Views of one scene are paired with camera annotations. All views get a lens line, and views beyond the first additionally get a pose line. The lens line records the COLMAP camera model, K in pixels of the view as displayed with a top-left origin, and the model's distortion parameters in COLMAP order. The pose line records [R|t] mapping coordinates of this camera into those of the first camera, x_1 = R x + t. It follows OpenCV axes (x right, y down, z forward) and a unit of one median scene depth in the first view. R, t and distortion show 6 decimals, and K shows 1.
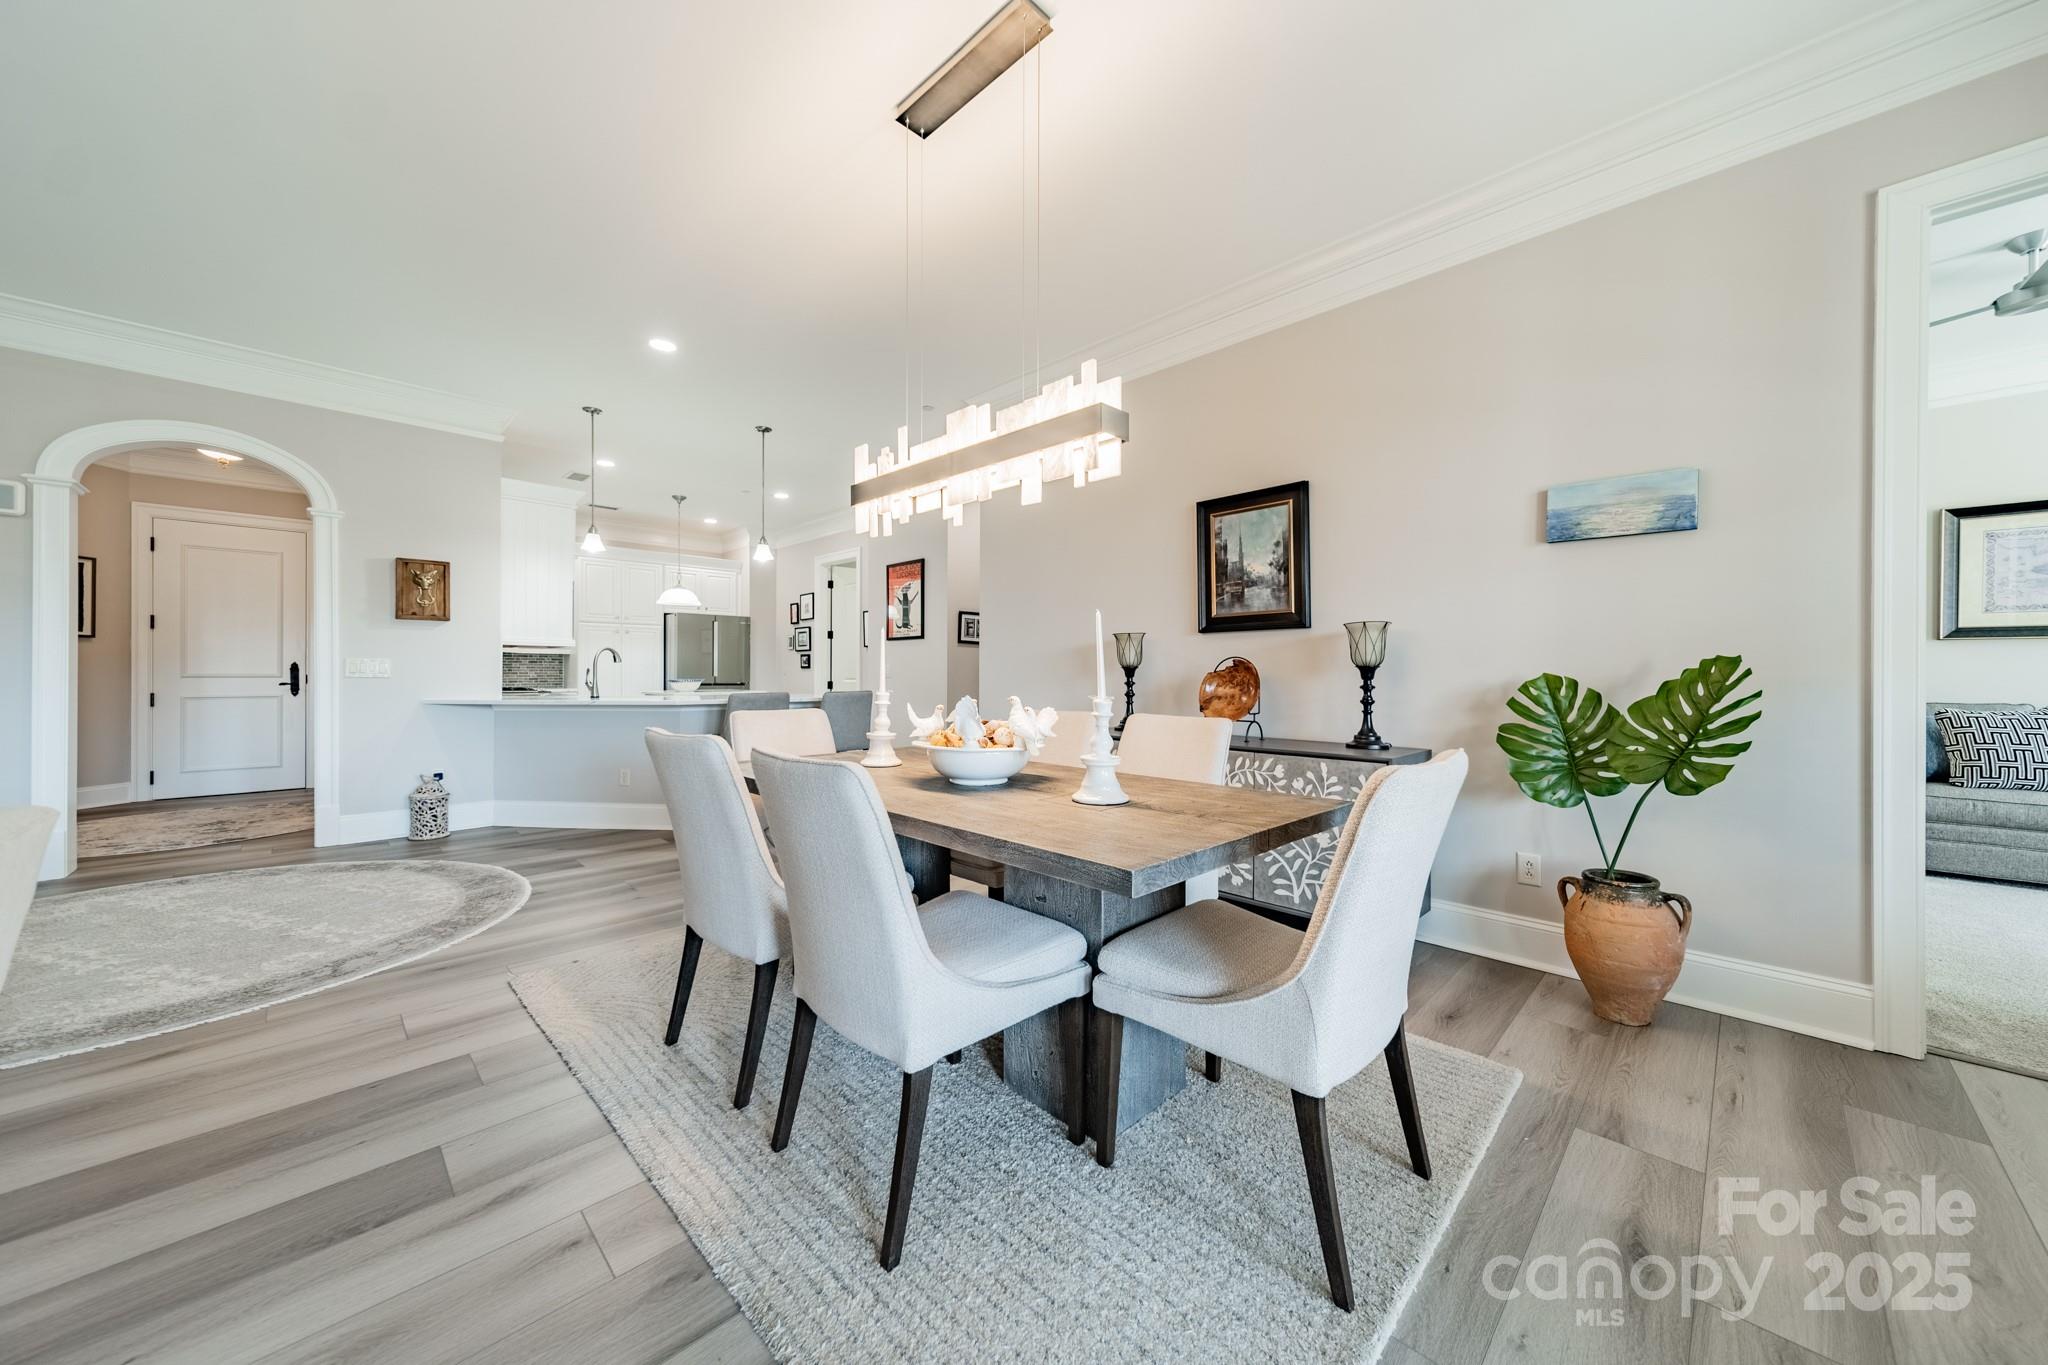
lens RADIAL K [[725.7, 0, 1027.6], [0, 725.7, 674.1], [0, 0, 1]] dist [0.007062, -0.000144]
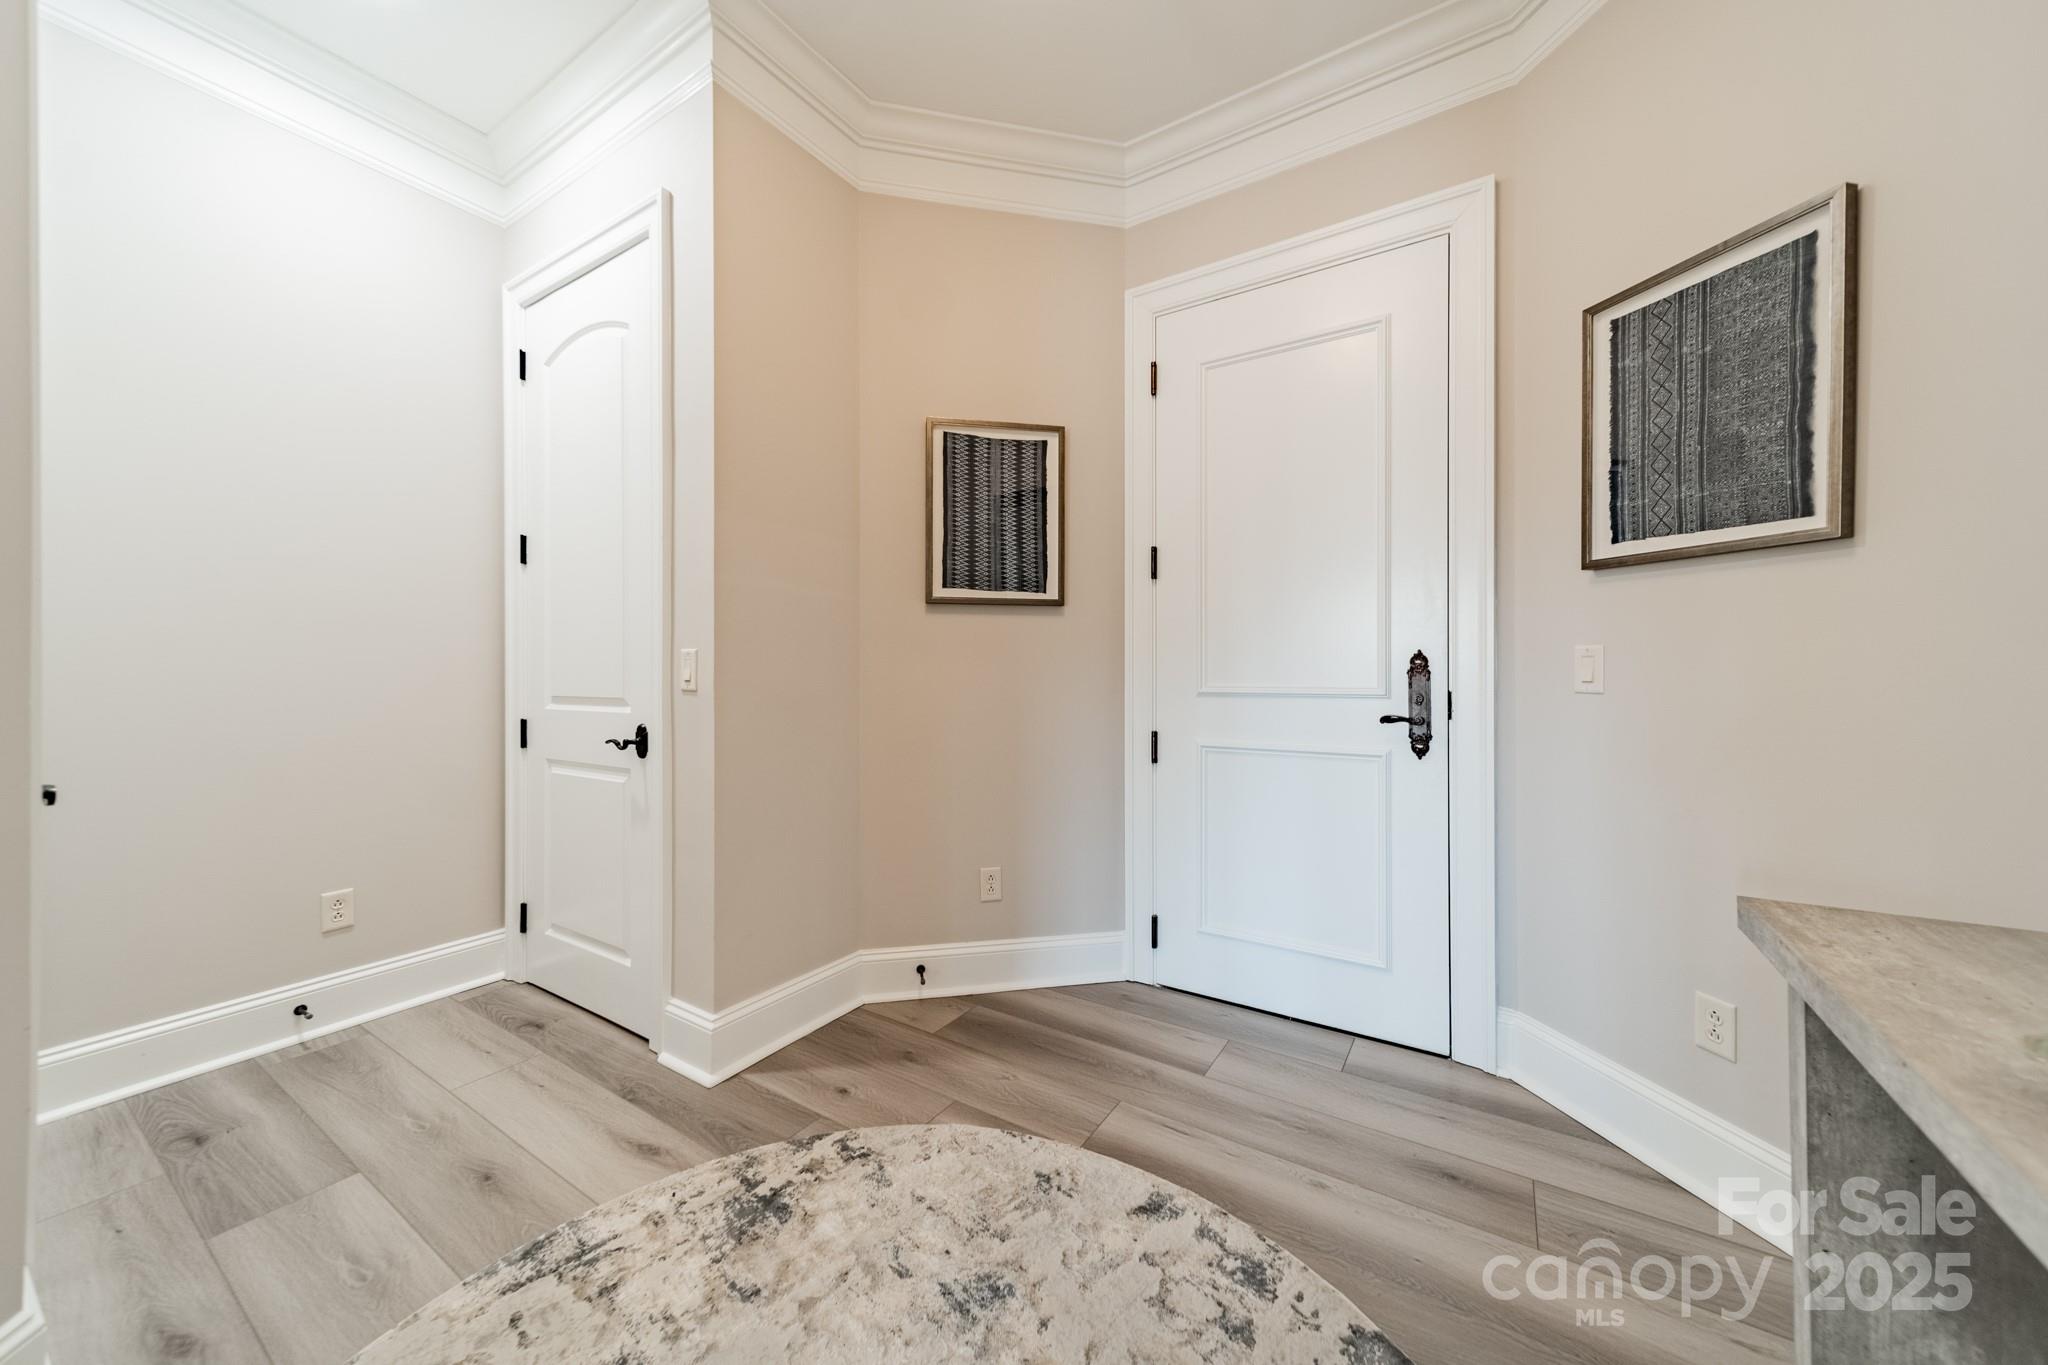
lens RADIAL K [[725.7, 0, 1031.9], [0, 725.7, 674.1], [0, 0, 1]] dist [0.007062, -0.000144]
pose [[0.208223, -0.001594, -0.978080, -1.002461], [0.001764, 0.999998, -0.001254, -0.008007], [0.978080, -0.001464, 0.208225, 1.057661]]
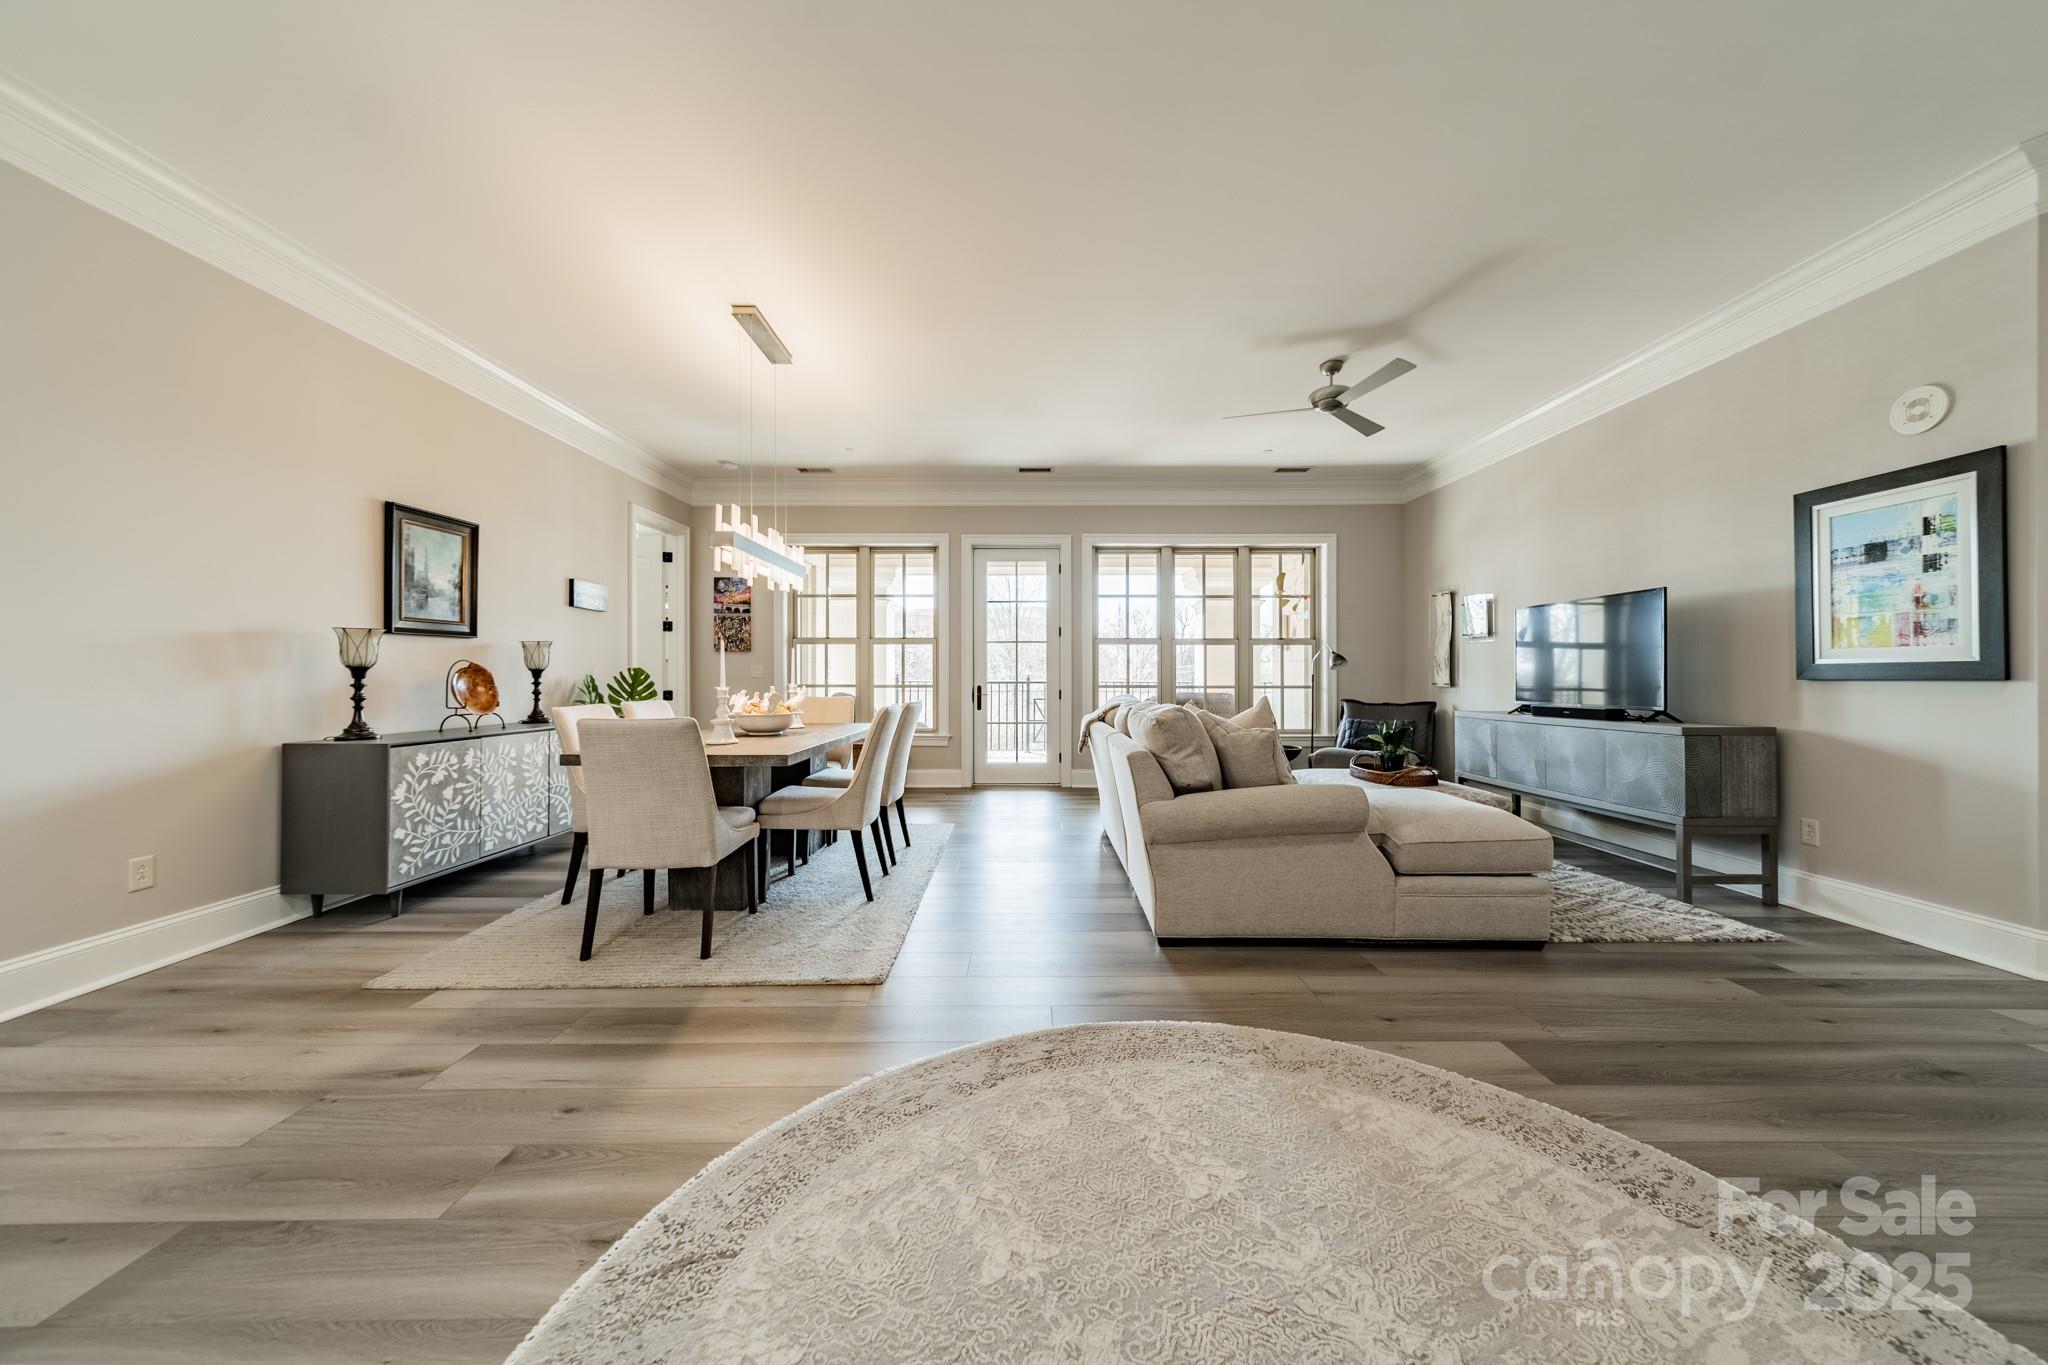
lens RADIAL K [[725.7, 0, 1024.0], [0, 725.7, 671.8], [0, 0, 1]] dist [0.007062, -0.000144]
pose [[-0.702844, 0.001128, 0.711343, -0.832378], [-0.001546, 0.999994, -0.003113, -0.001770], [-0.711342, -0.003287, -0.702838, 0.835822]]
